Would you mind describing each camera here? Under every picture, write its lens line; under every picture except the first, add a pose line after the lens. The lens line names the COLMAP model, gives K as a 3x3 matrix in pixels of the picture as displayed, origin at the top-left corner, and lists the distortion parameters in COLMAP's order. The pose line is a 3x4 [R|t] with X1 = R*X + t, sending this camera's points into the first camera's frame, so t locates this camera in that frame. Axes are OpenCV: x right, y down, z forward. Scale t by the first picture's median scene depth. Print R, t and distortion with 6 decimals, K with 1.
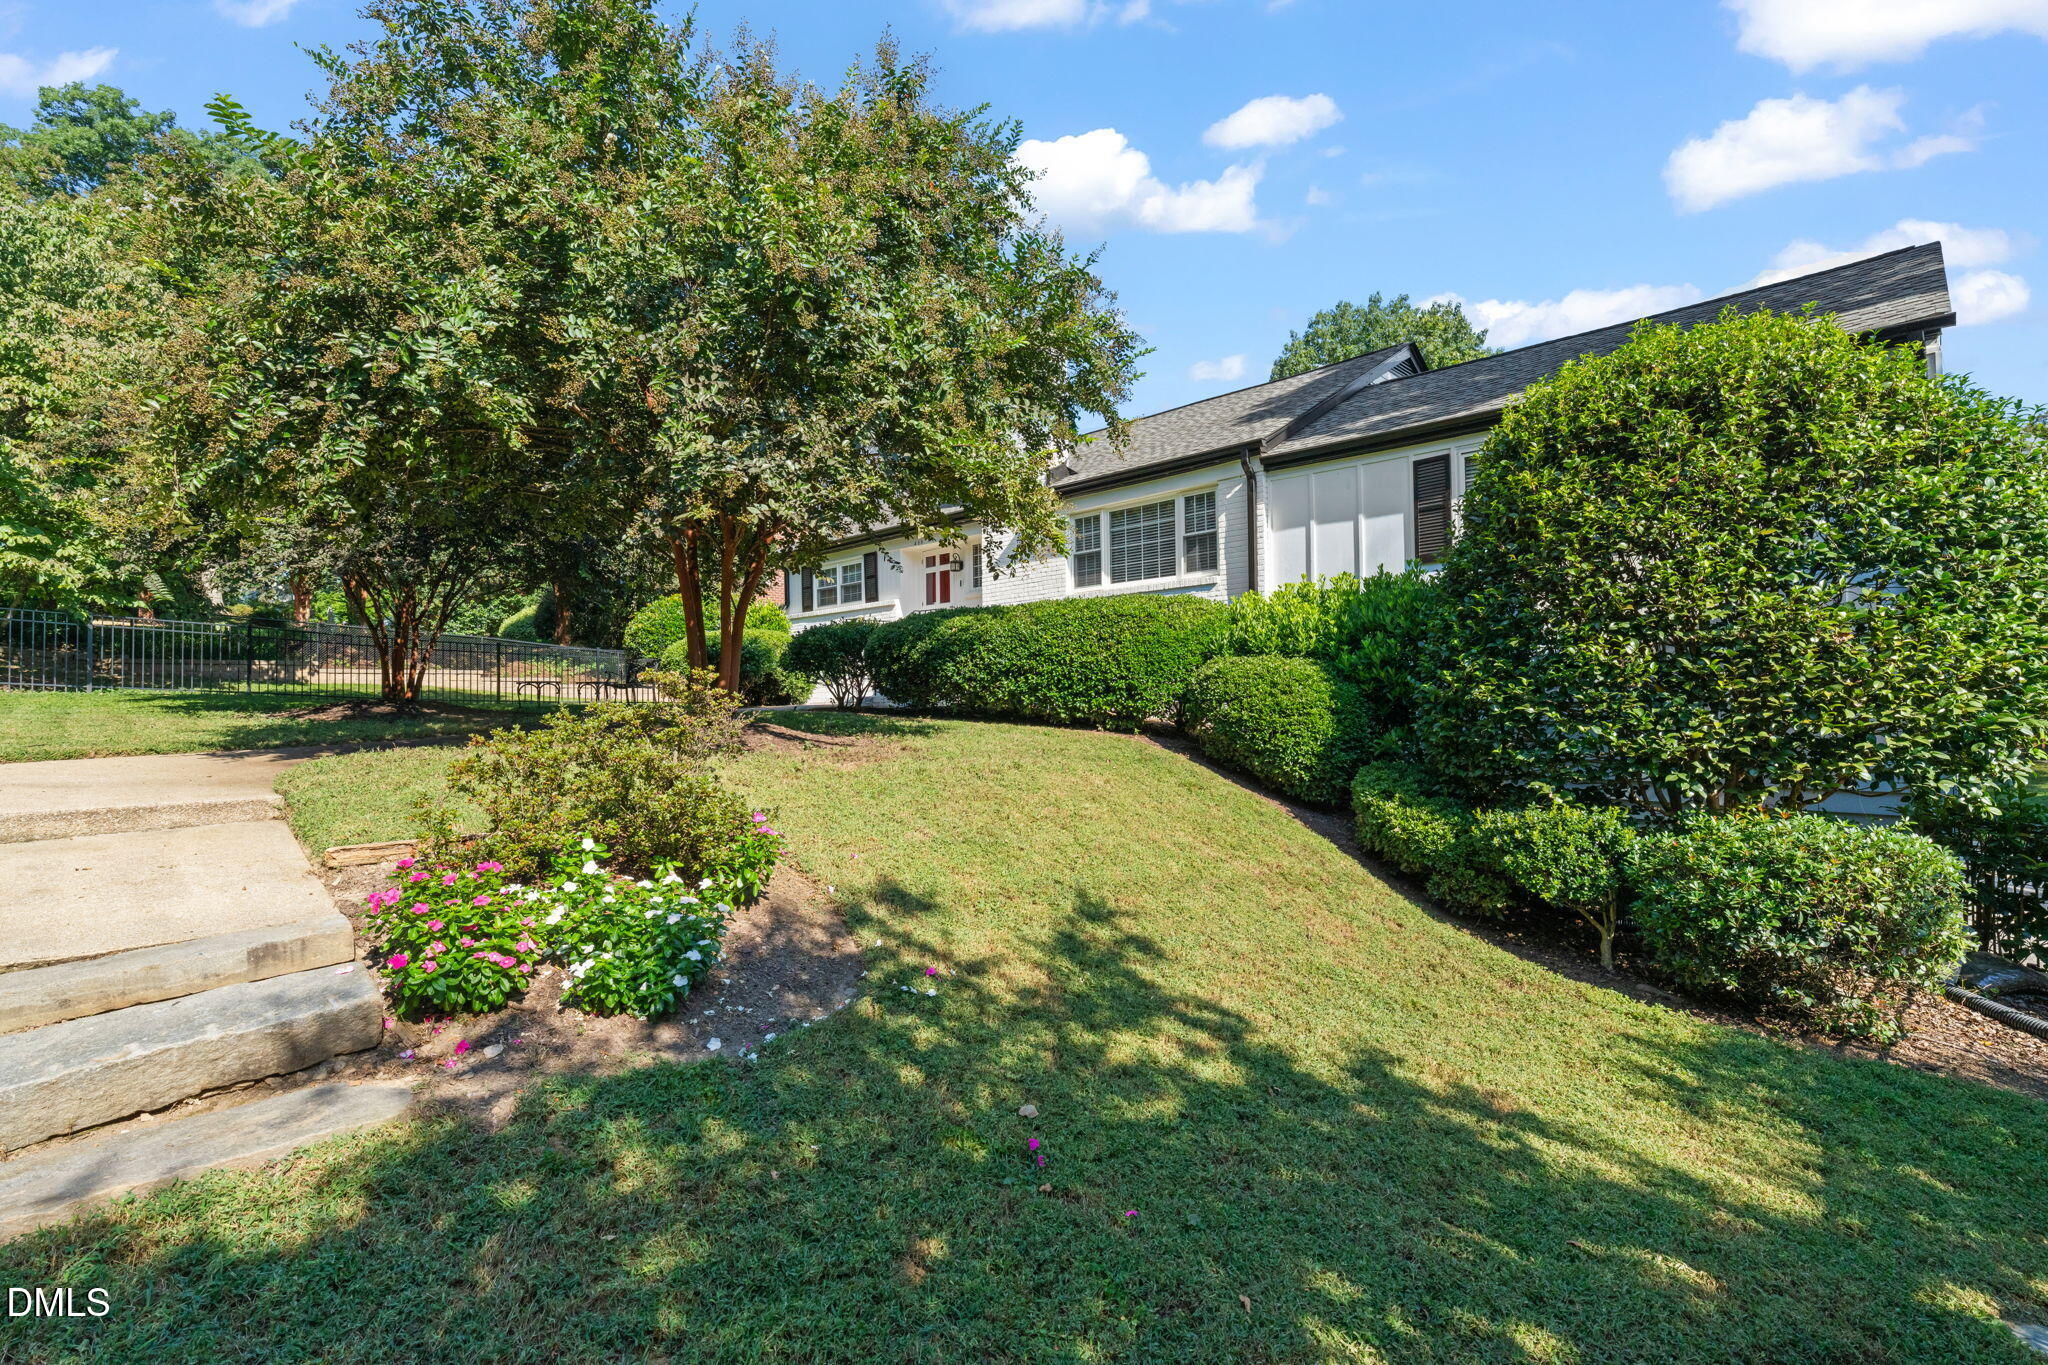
lens RADIAL K [[887.5, 0, 1018.1], [0, 887.5, 682.3], [0, 0, 1]] dist [-0.001755, -0.000213]
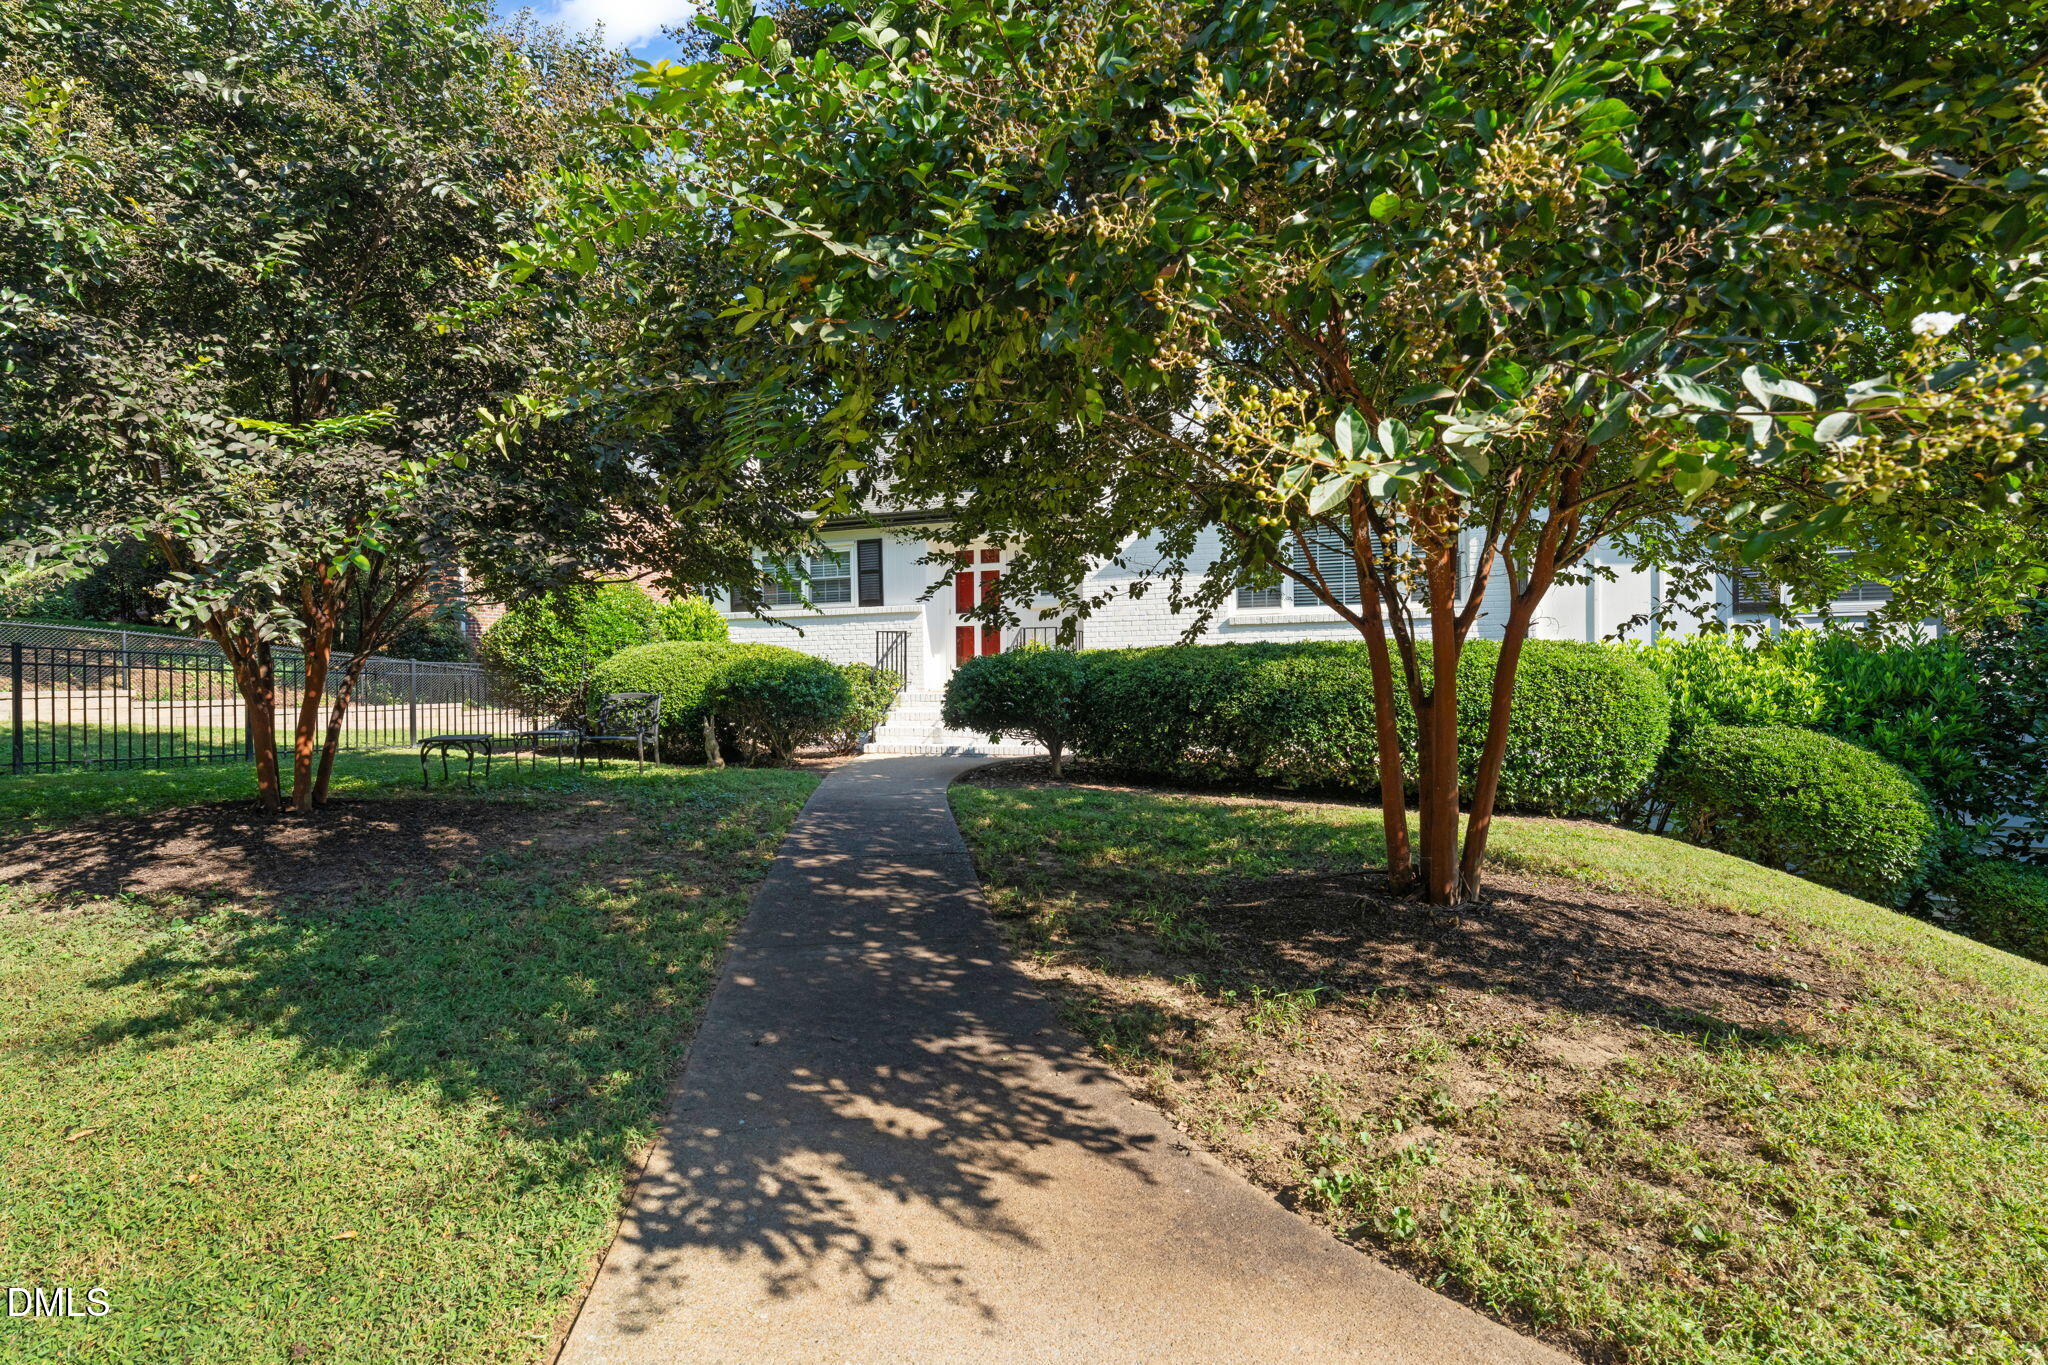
lens RADIAL K [[856.7, 0, 1016.7], [0, 856.7, 676.8], [0, 0, 1]] dist [0.001221, 0.000386]
pose [[0.907878, -0.002272, 0.419227, -0.505028], [-0.006450, 0.999791, 0.019388, -0.062984], [-0.419184, -0.020306, 0.907674, 0.403574]]
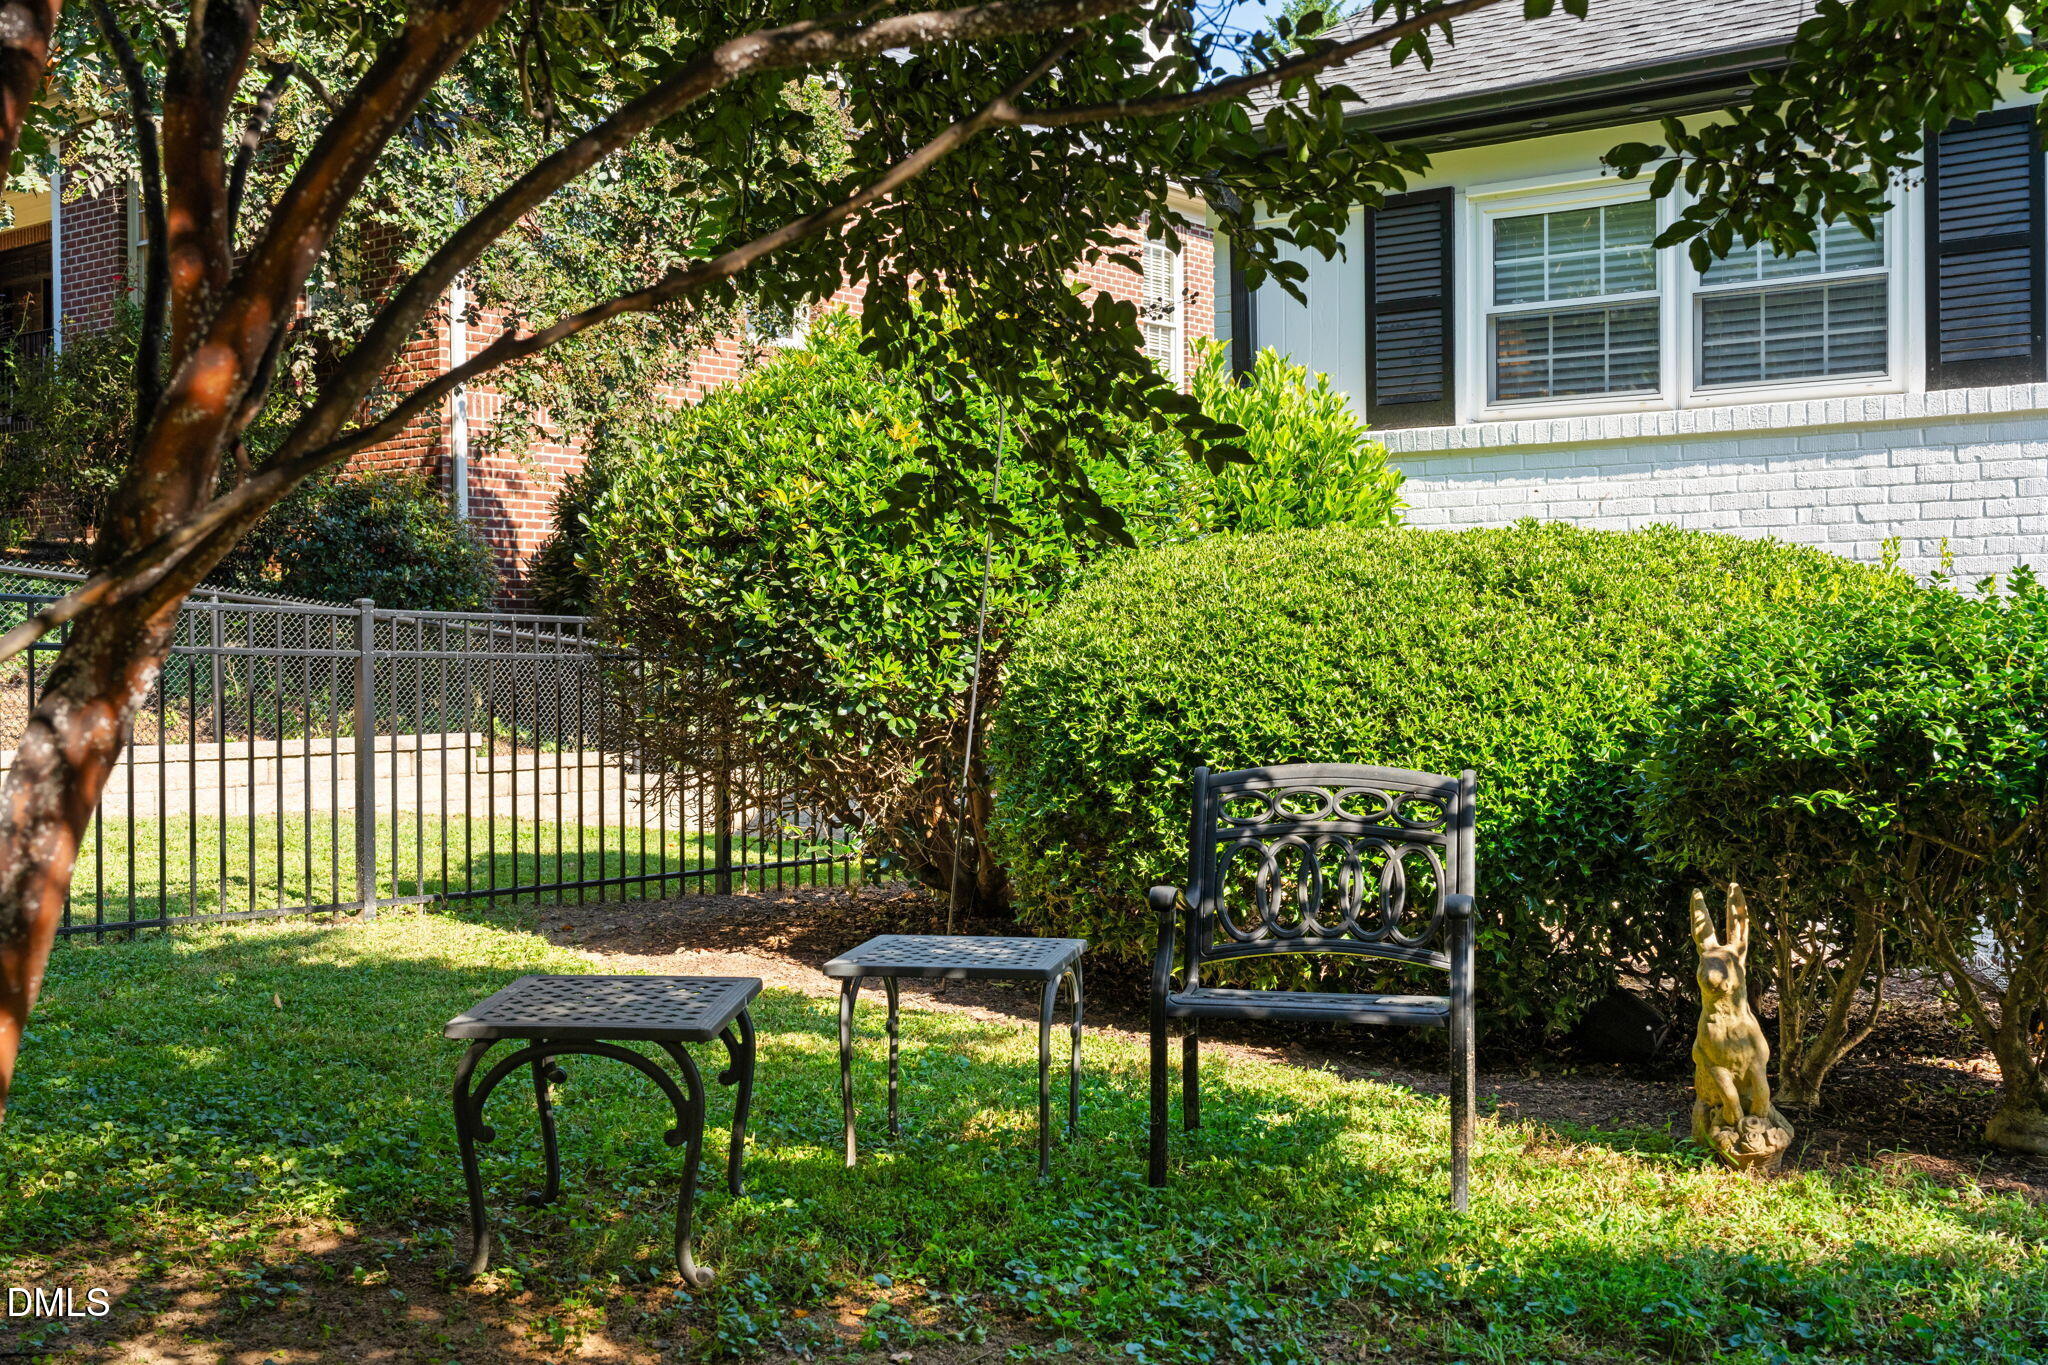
lens RADIAL K [[2132.5, 0, 1030.9], [0, 2132.5, 652.3], [0, 0, 1]] dist [-0.007675, 0.008295]
pose [[0.990130, 0.001339, 0.140148, -0.599696], [-0.004804, 0.999691, 0.024392, -0.061542], [-0.140072, -0.024825, 0.989830, 0.825878]]
